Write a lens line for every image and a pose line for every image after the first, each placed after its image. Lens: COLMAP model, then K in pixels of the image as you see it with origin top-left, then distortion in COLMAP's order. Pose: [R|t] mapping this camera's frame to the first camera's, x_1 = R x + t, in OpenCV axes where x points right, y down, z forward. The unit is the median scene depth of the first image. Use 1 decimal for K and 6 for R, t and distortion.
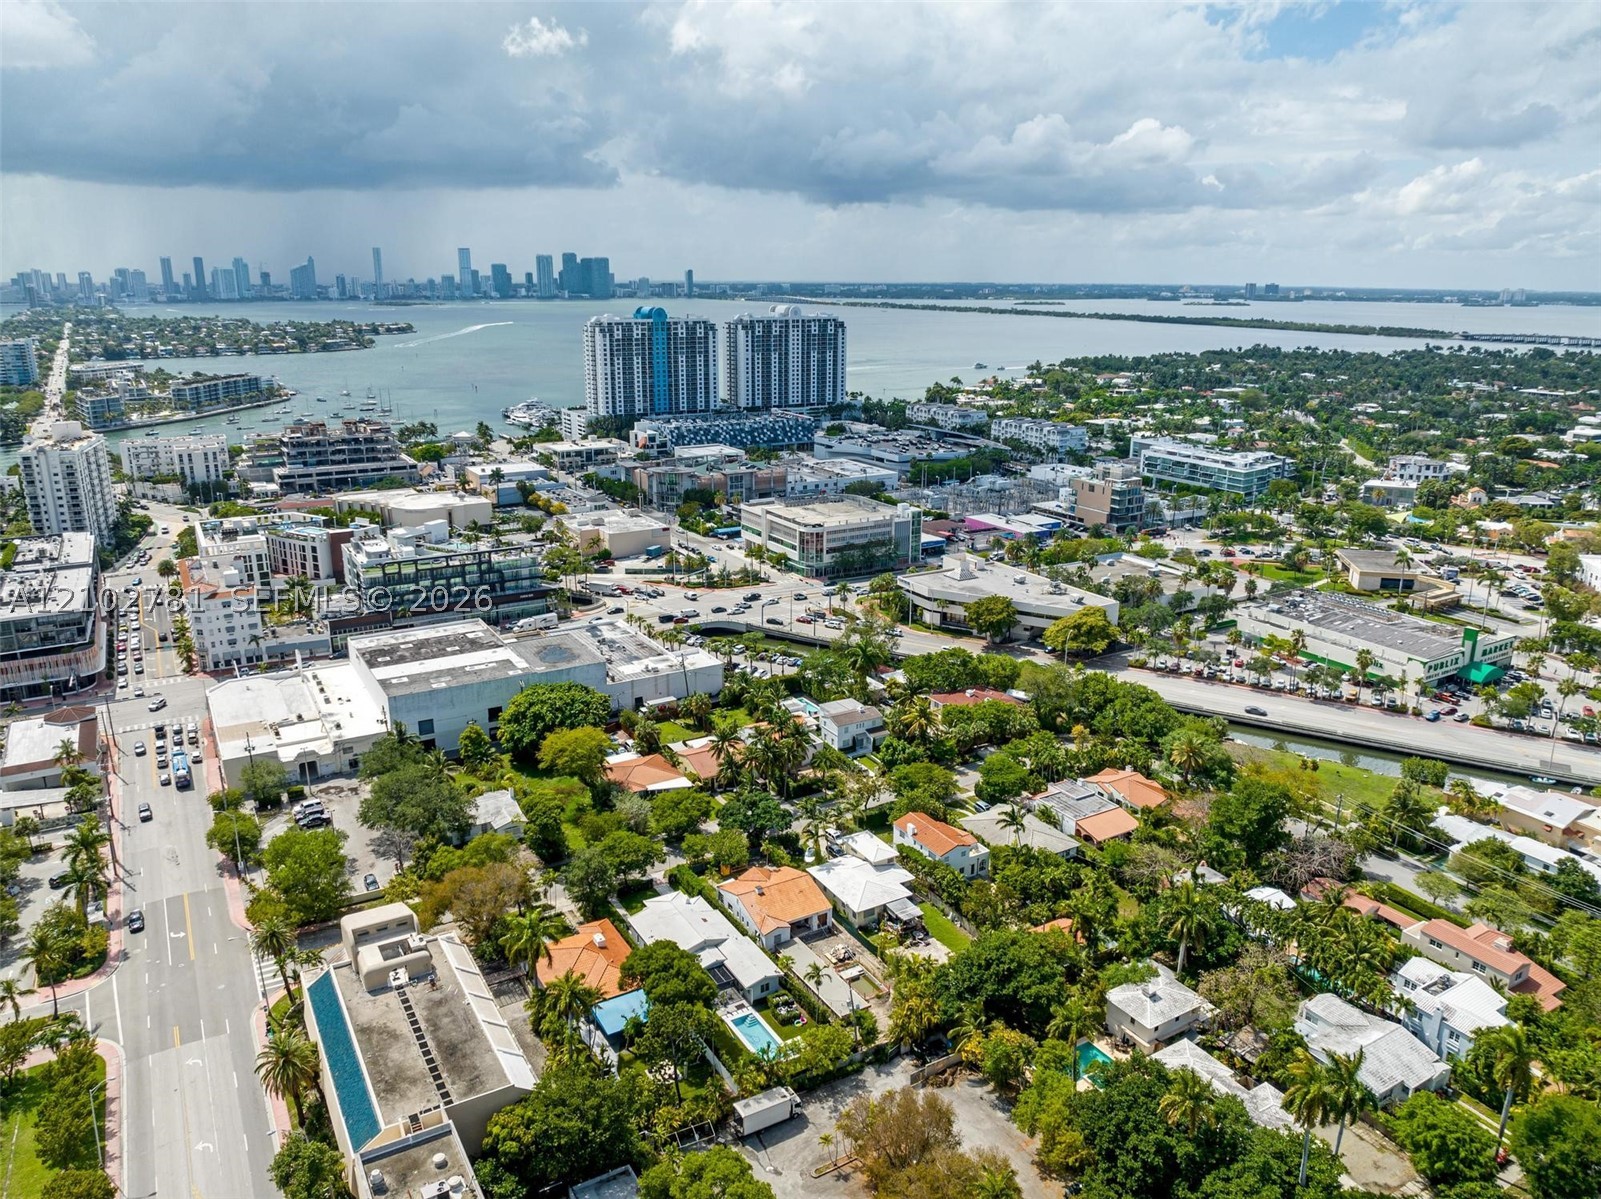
lens RADIAL K [[1138.6, 0, 800.5], [0, 1138.6, 599.5], [0, 0, 1]] dist [-0.023904, 0.001197]
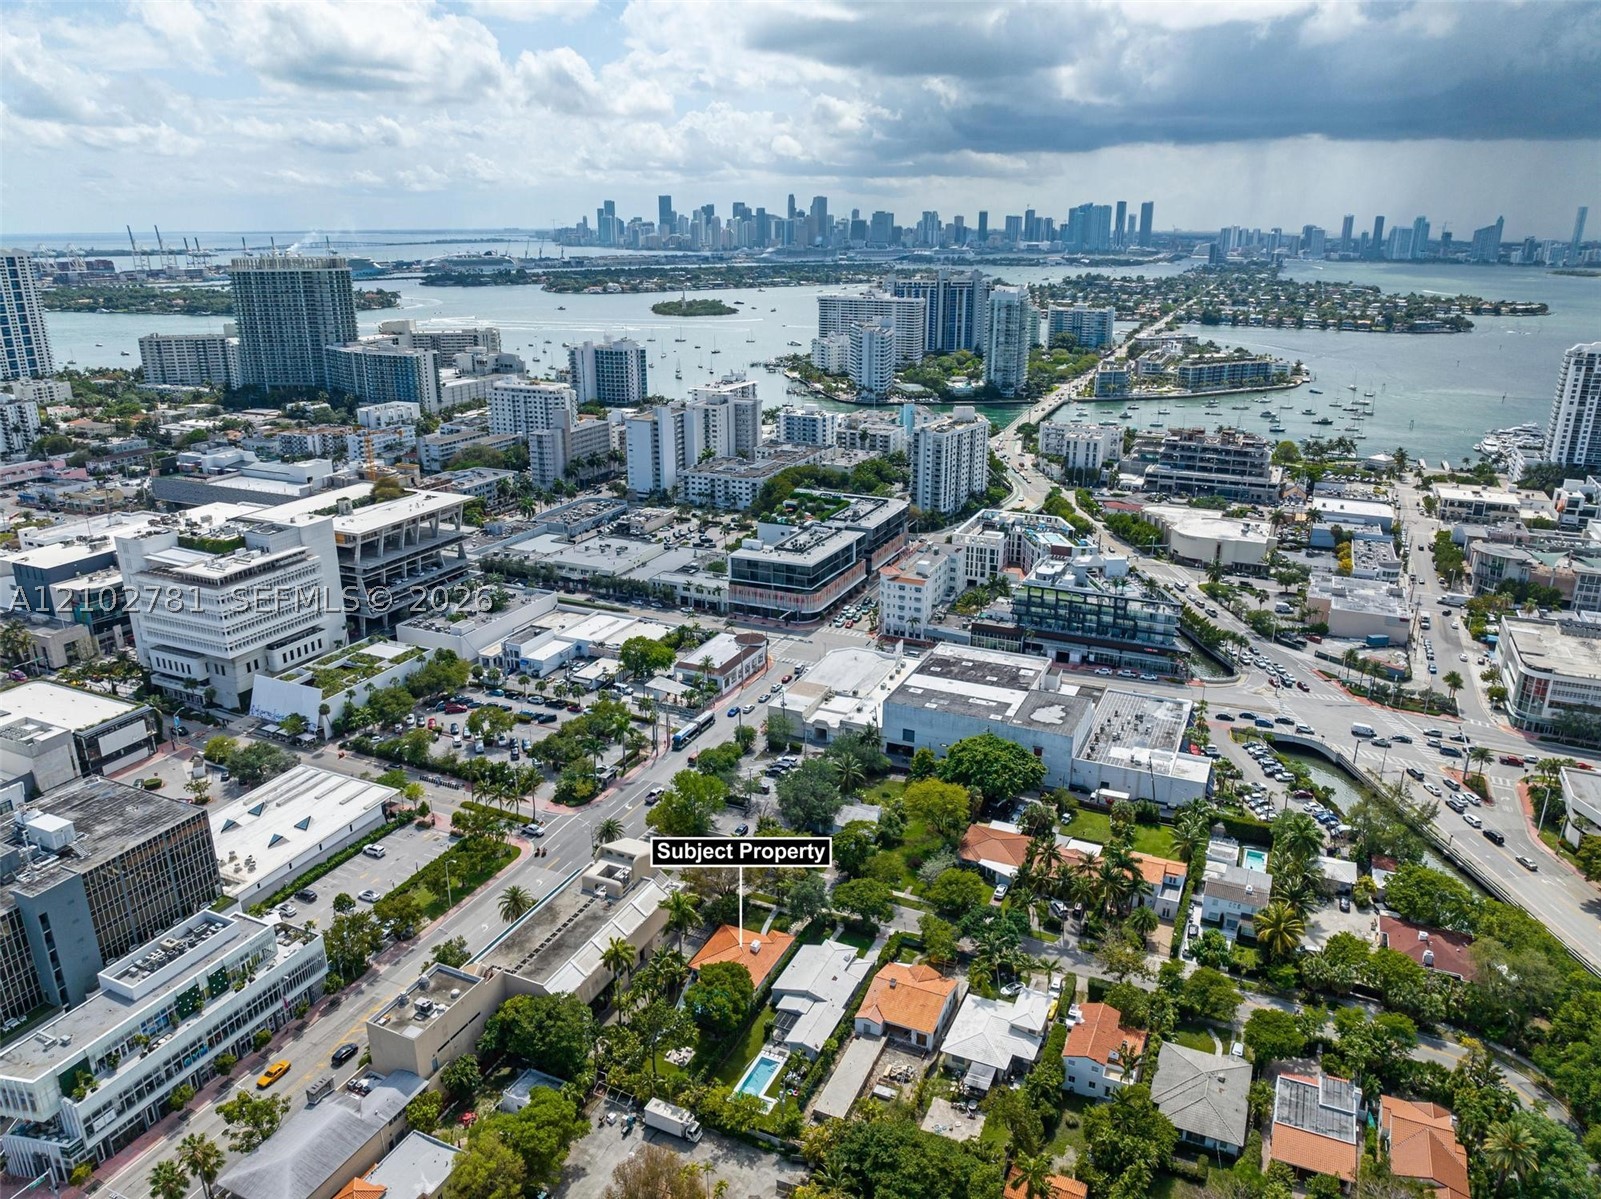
lens RADIAL K [[1138.6, 0, 800.5], [0, 1138.6, 599.5], [0, 0, 1]] dist [-0.023904, 0.001197]
pose [[0.572712, 0.258456, -0.777947, 0.352019], [-0.225354, 0.962073, 0.153725, -0.129516], [0.788173, 0.087273, 0.609235, 0.124262]]
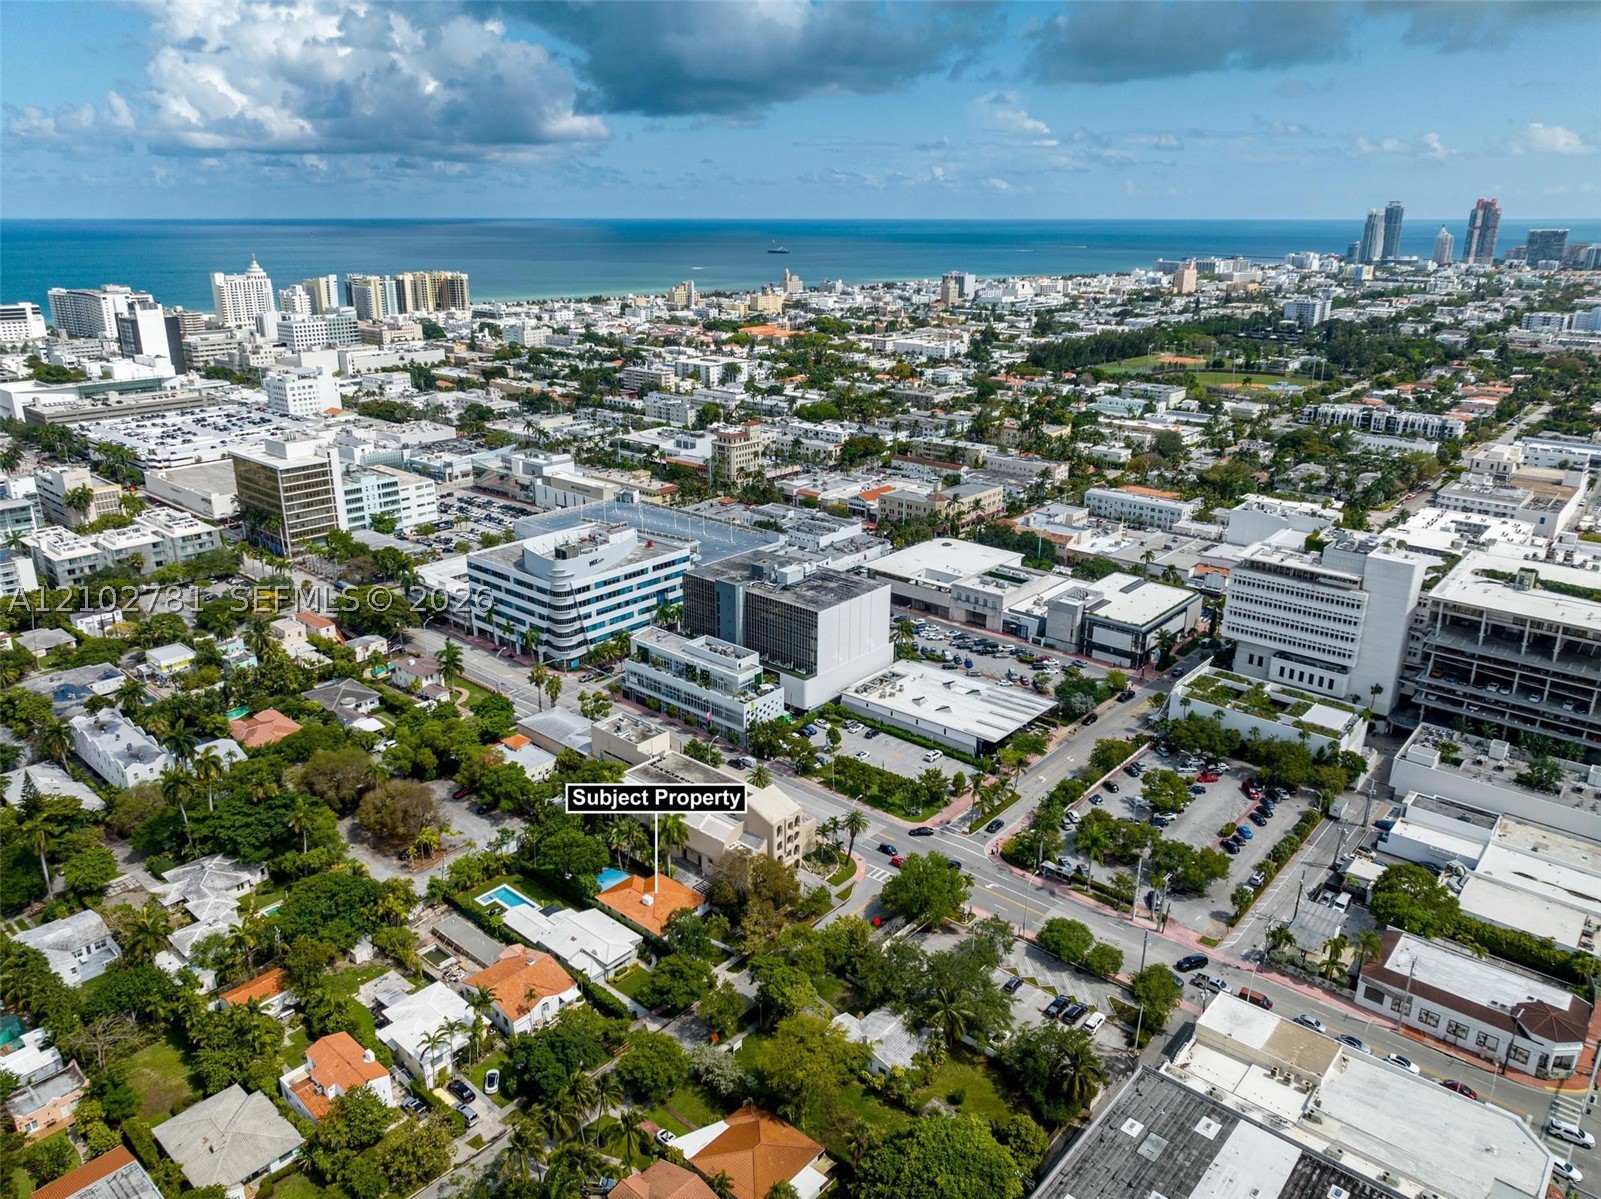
lens RADIAL K [[1188.2, 0, 800.5], [0, 1188.2, 599.5], [0, 0, 1]] dist [-0.003859, 0.005359]
pose [[-0.953478, 0.085087, -0.289207, 0.006371], [-0.093833, 0.827923, 0.552936, -0.359579], [0.286489, 0.554350, -0.781422, 0.939065]]
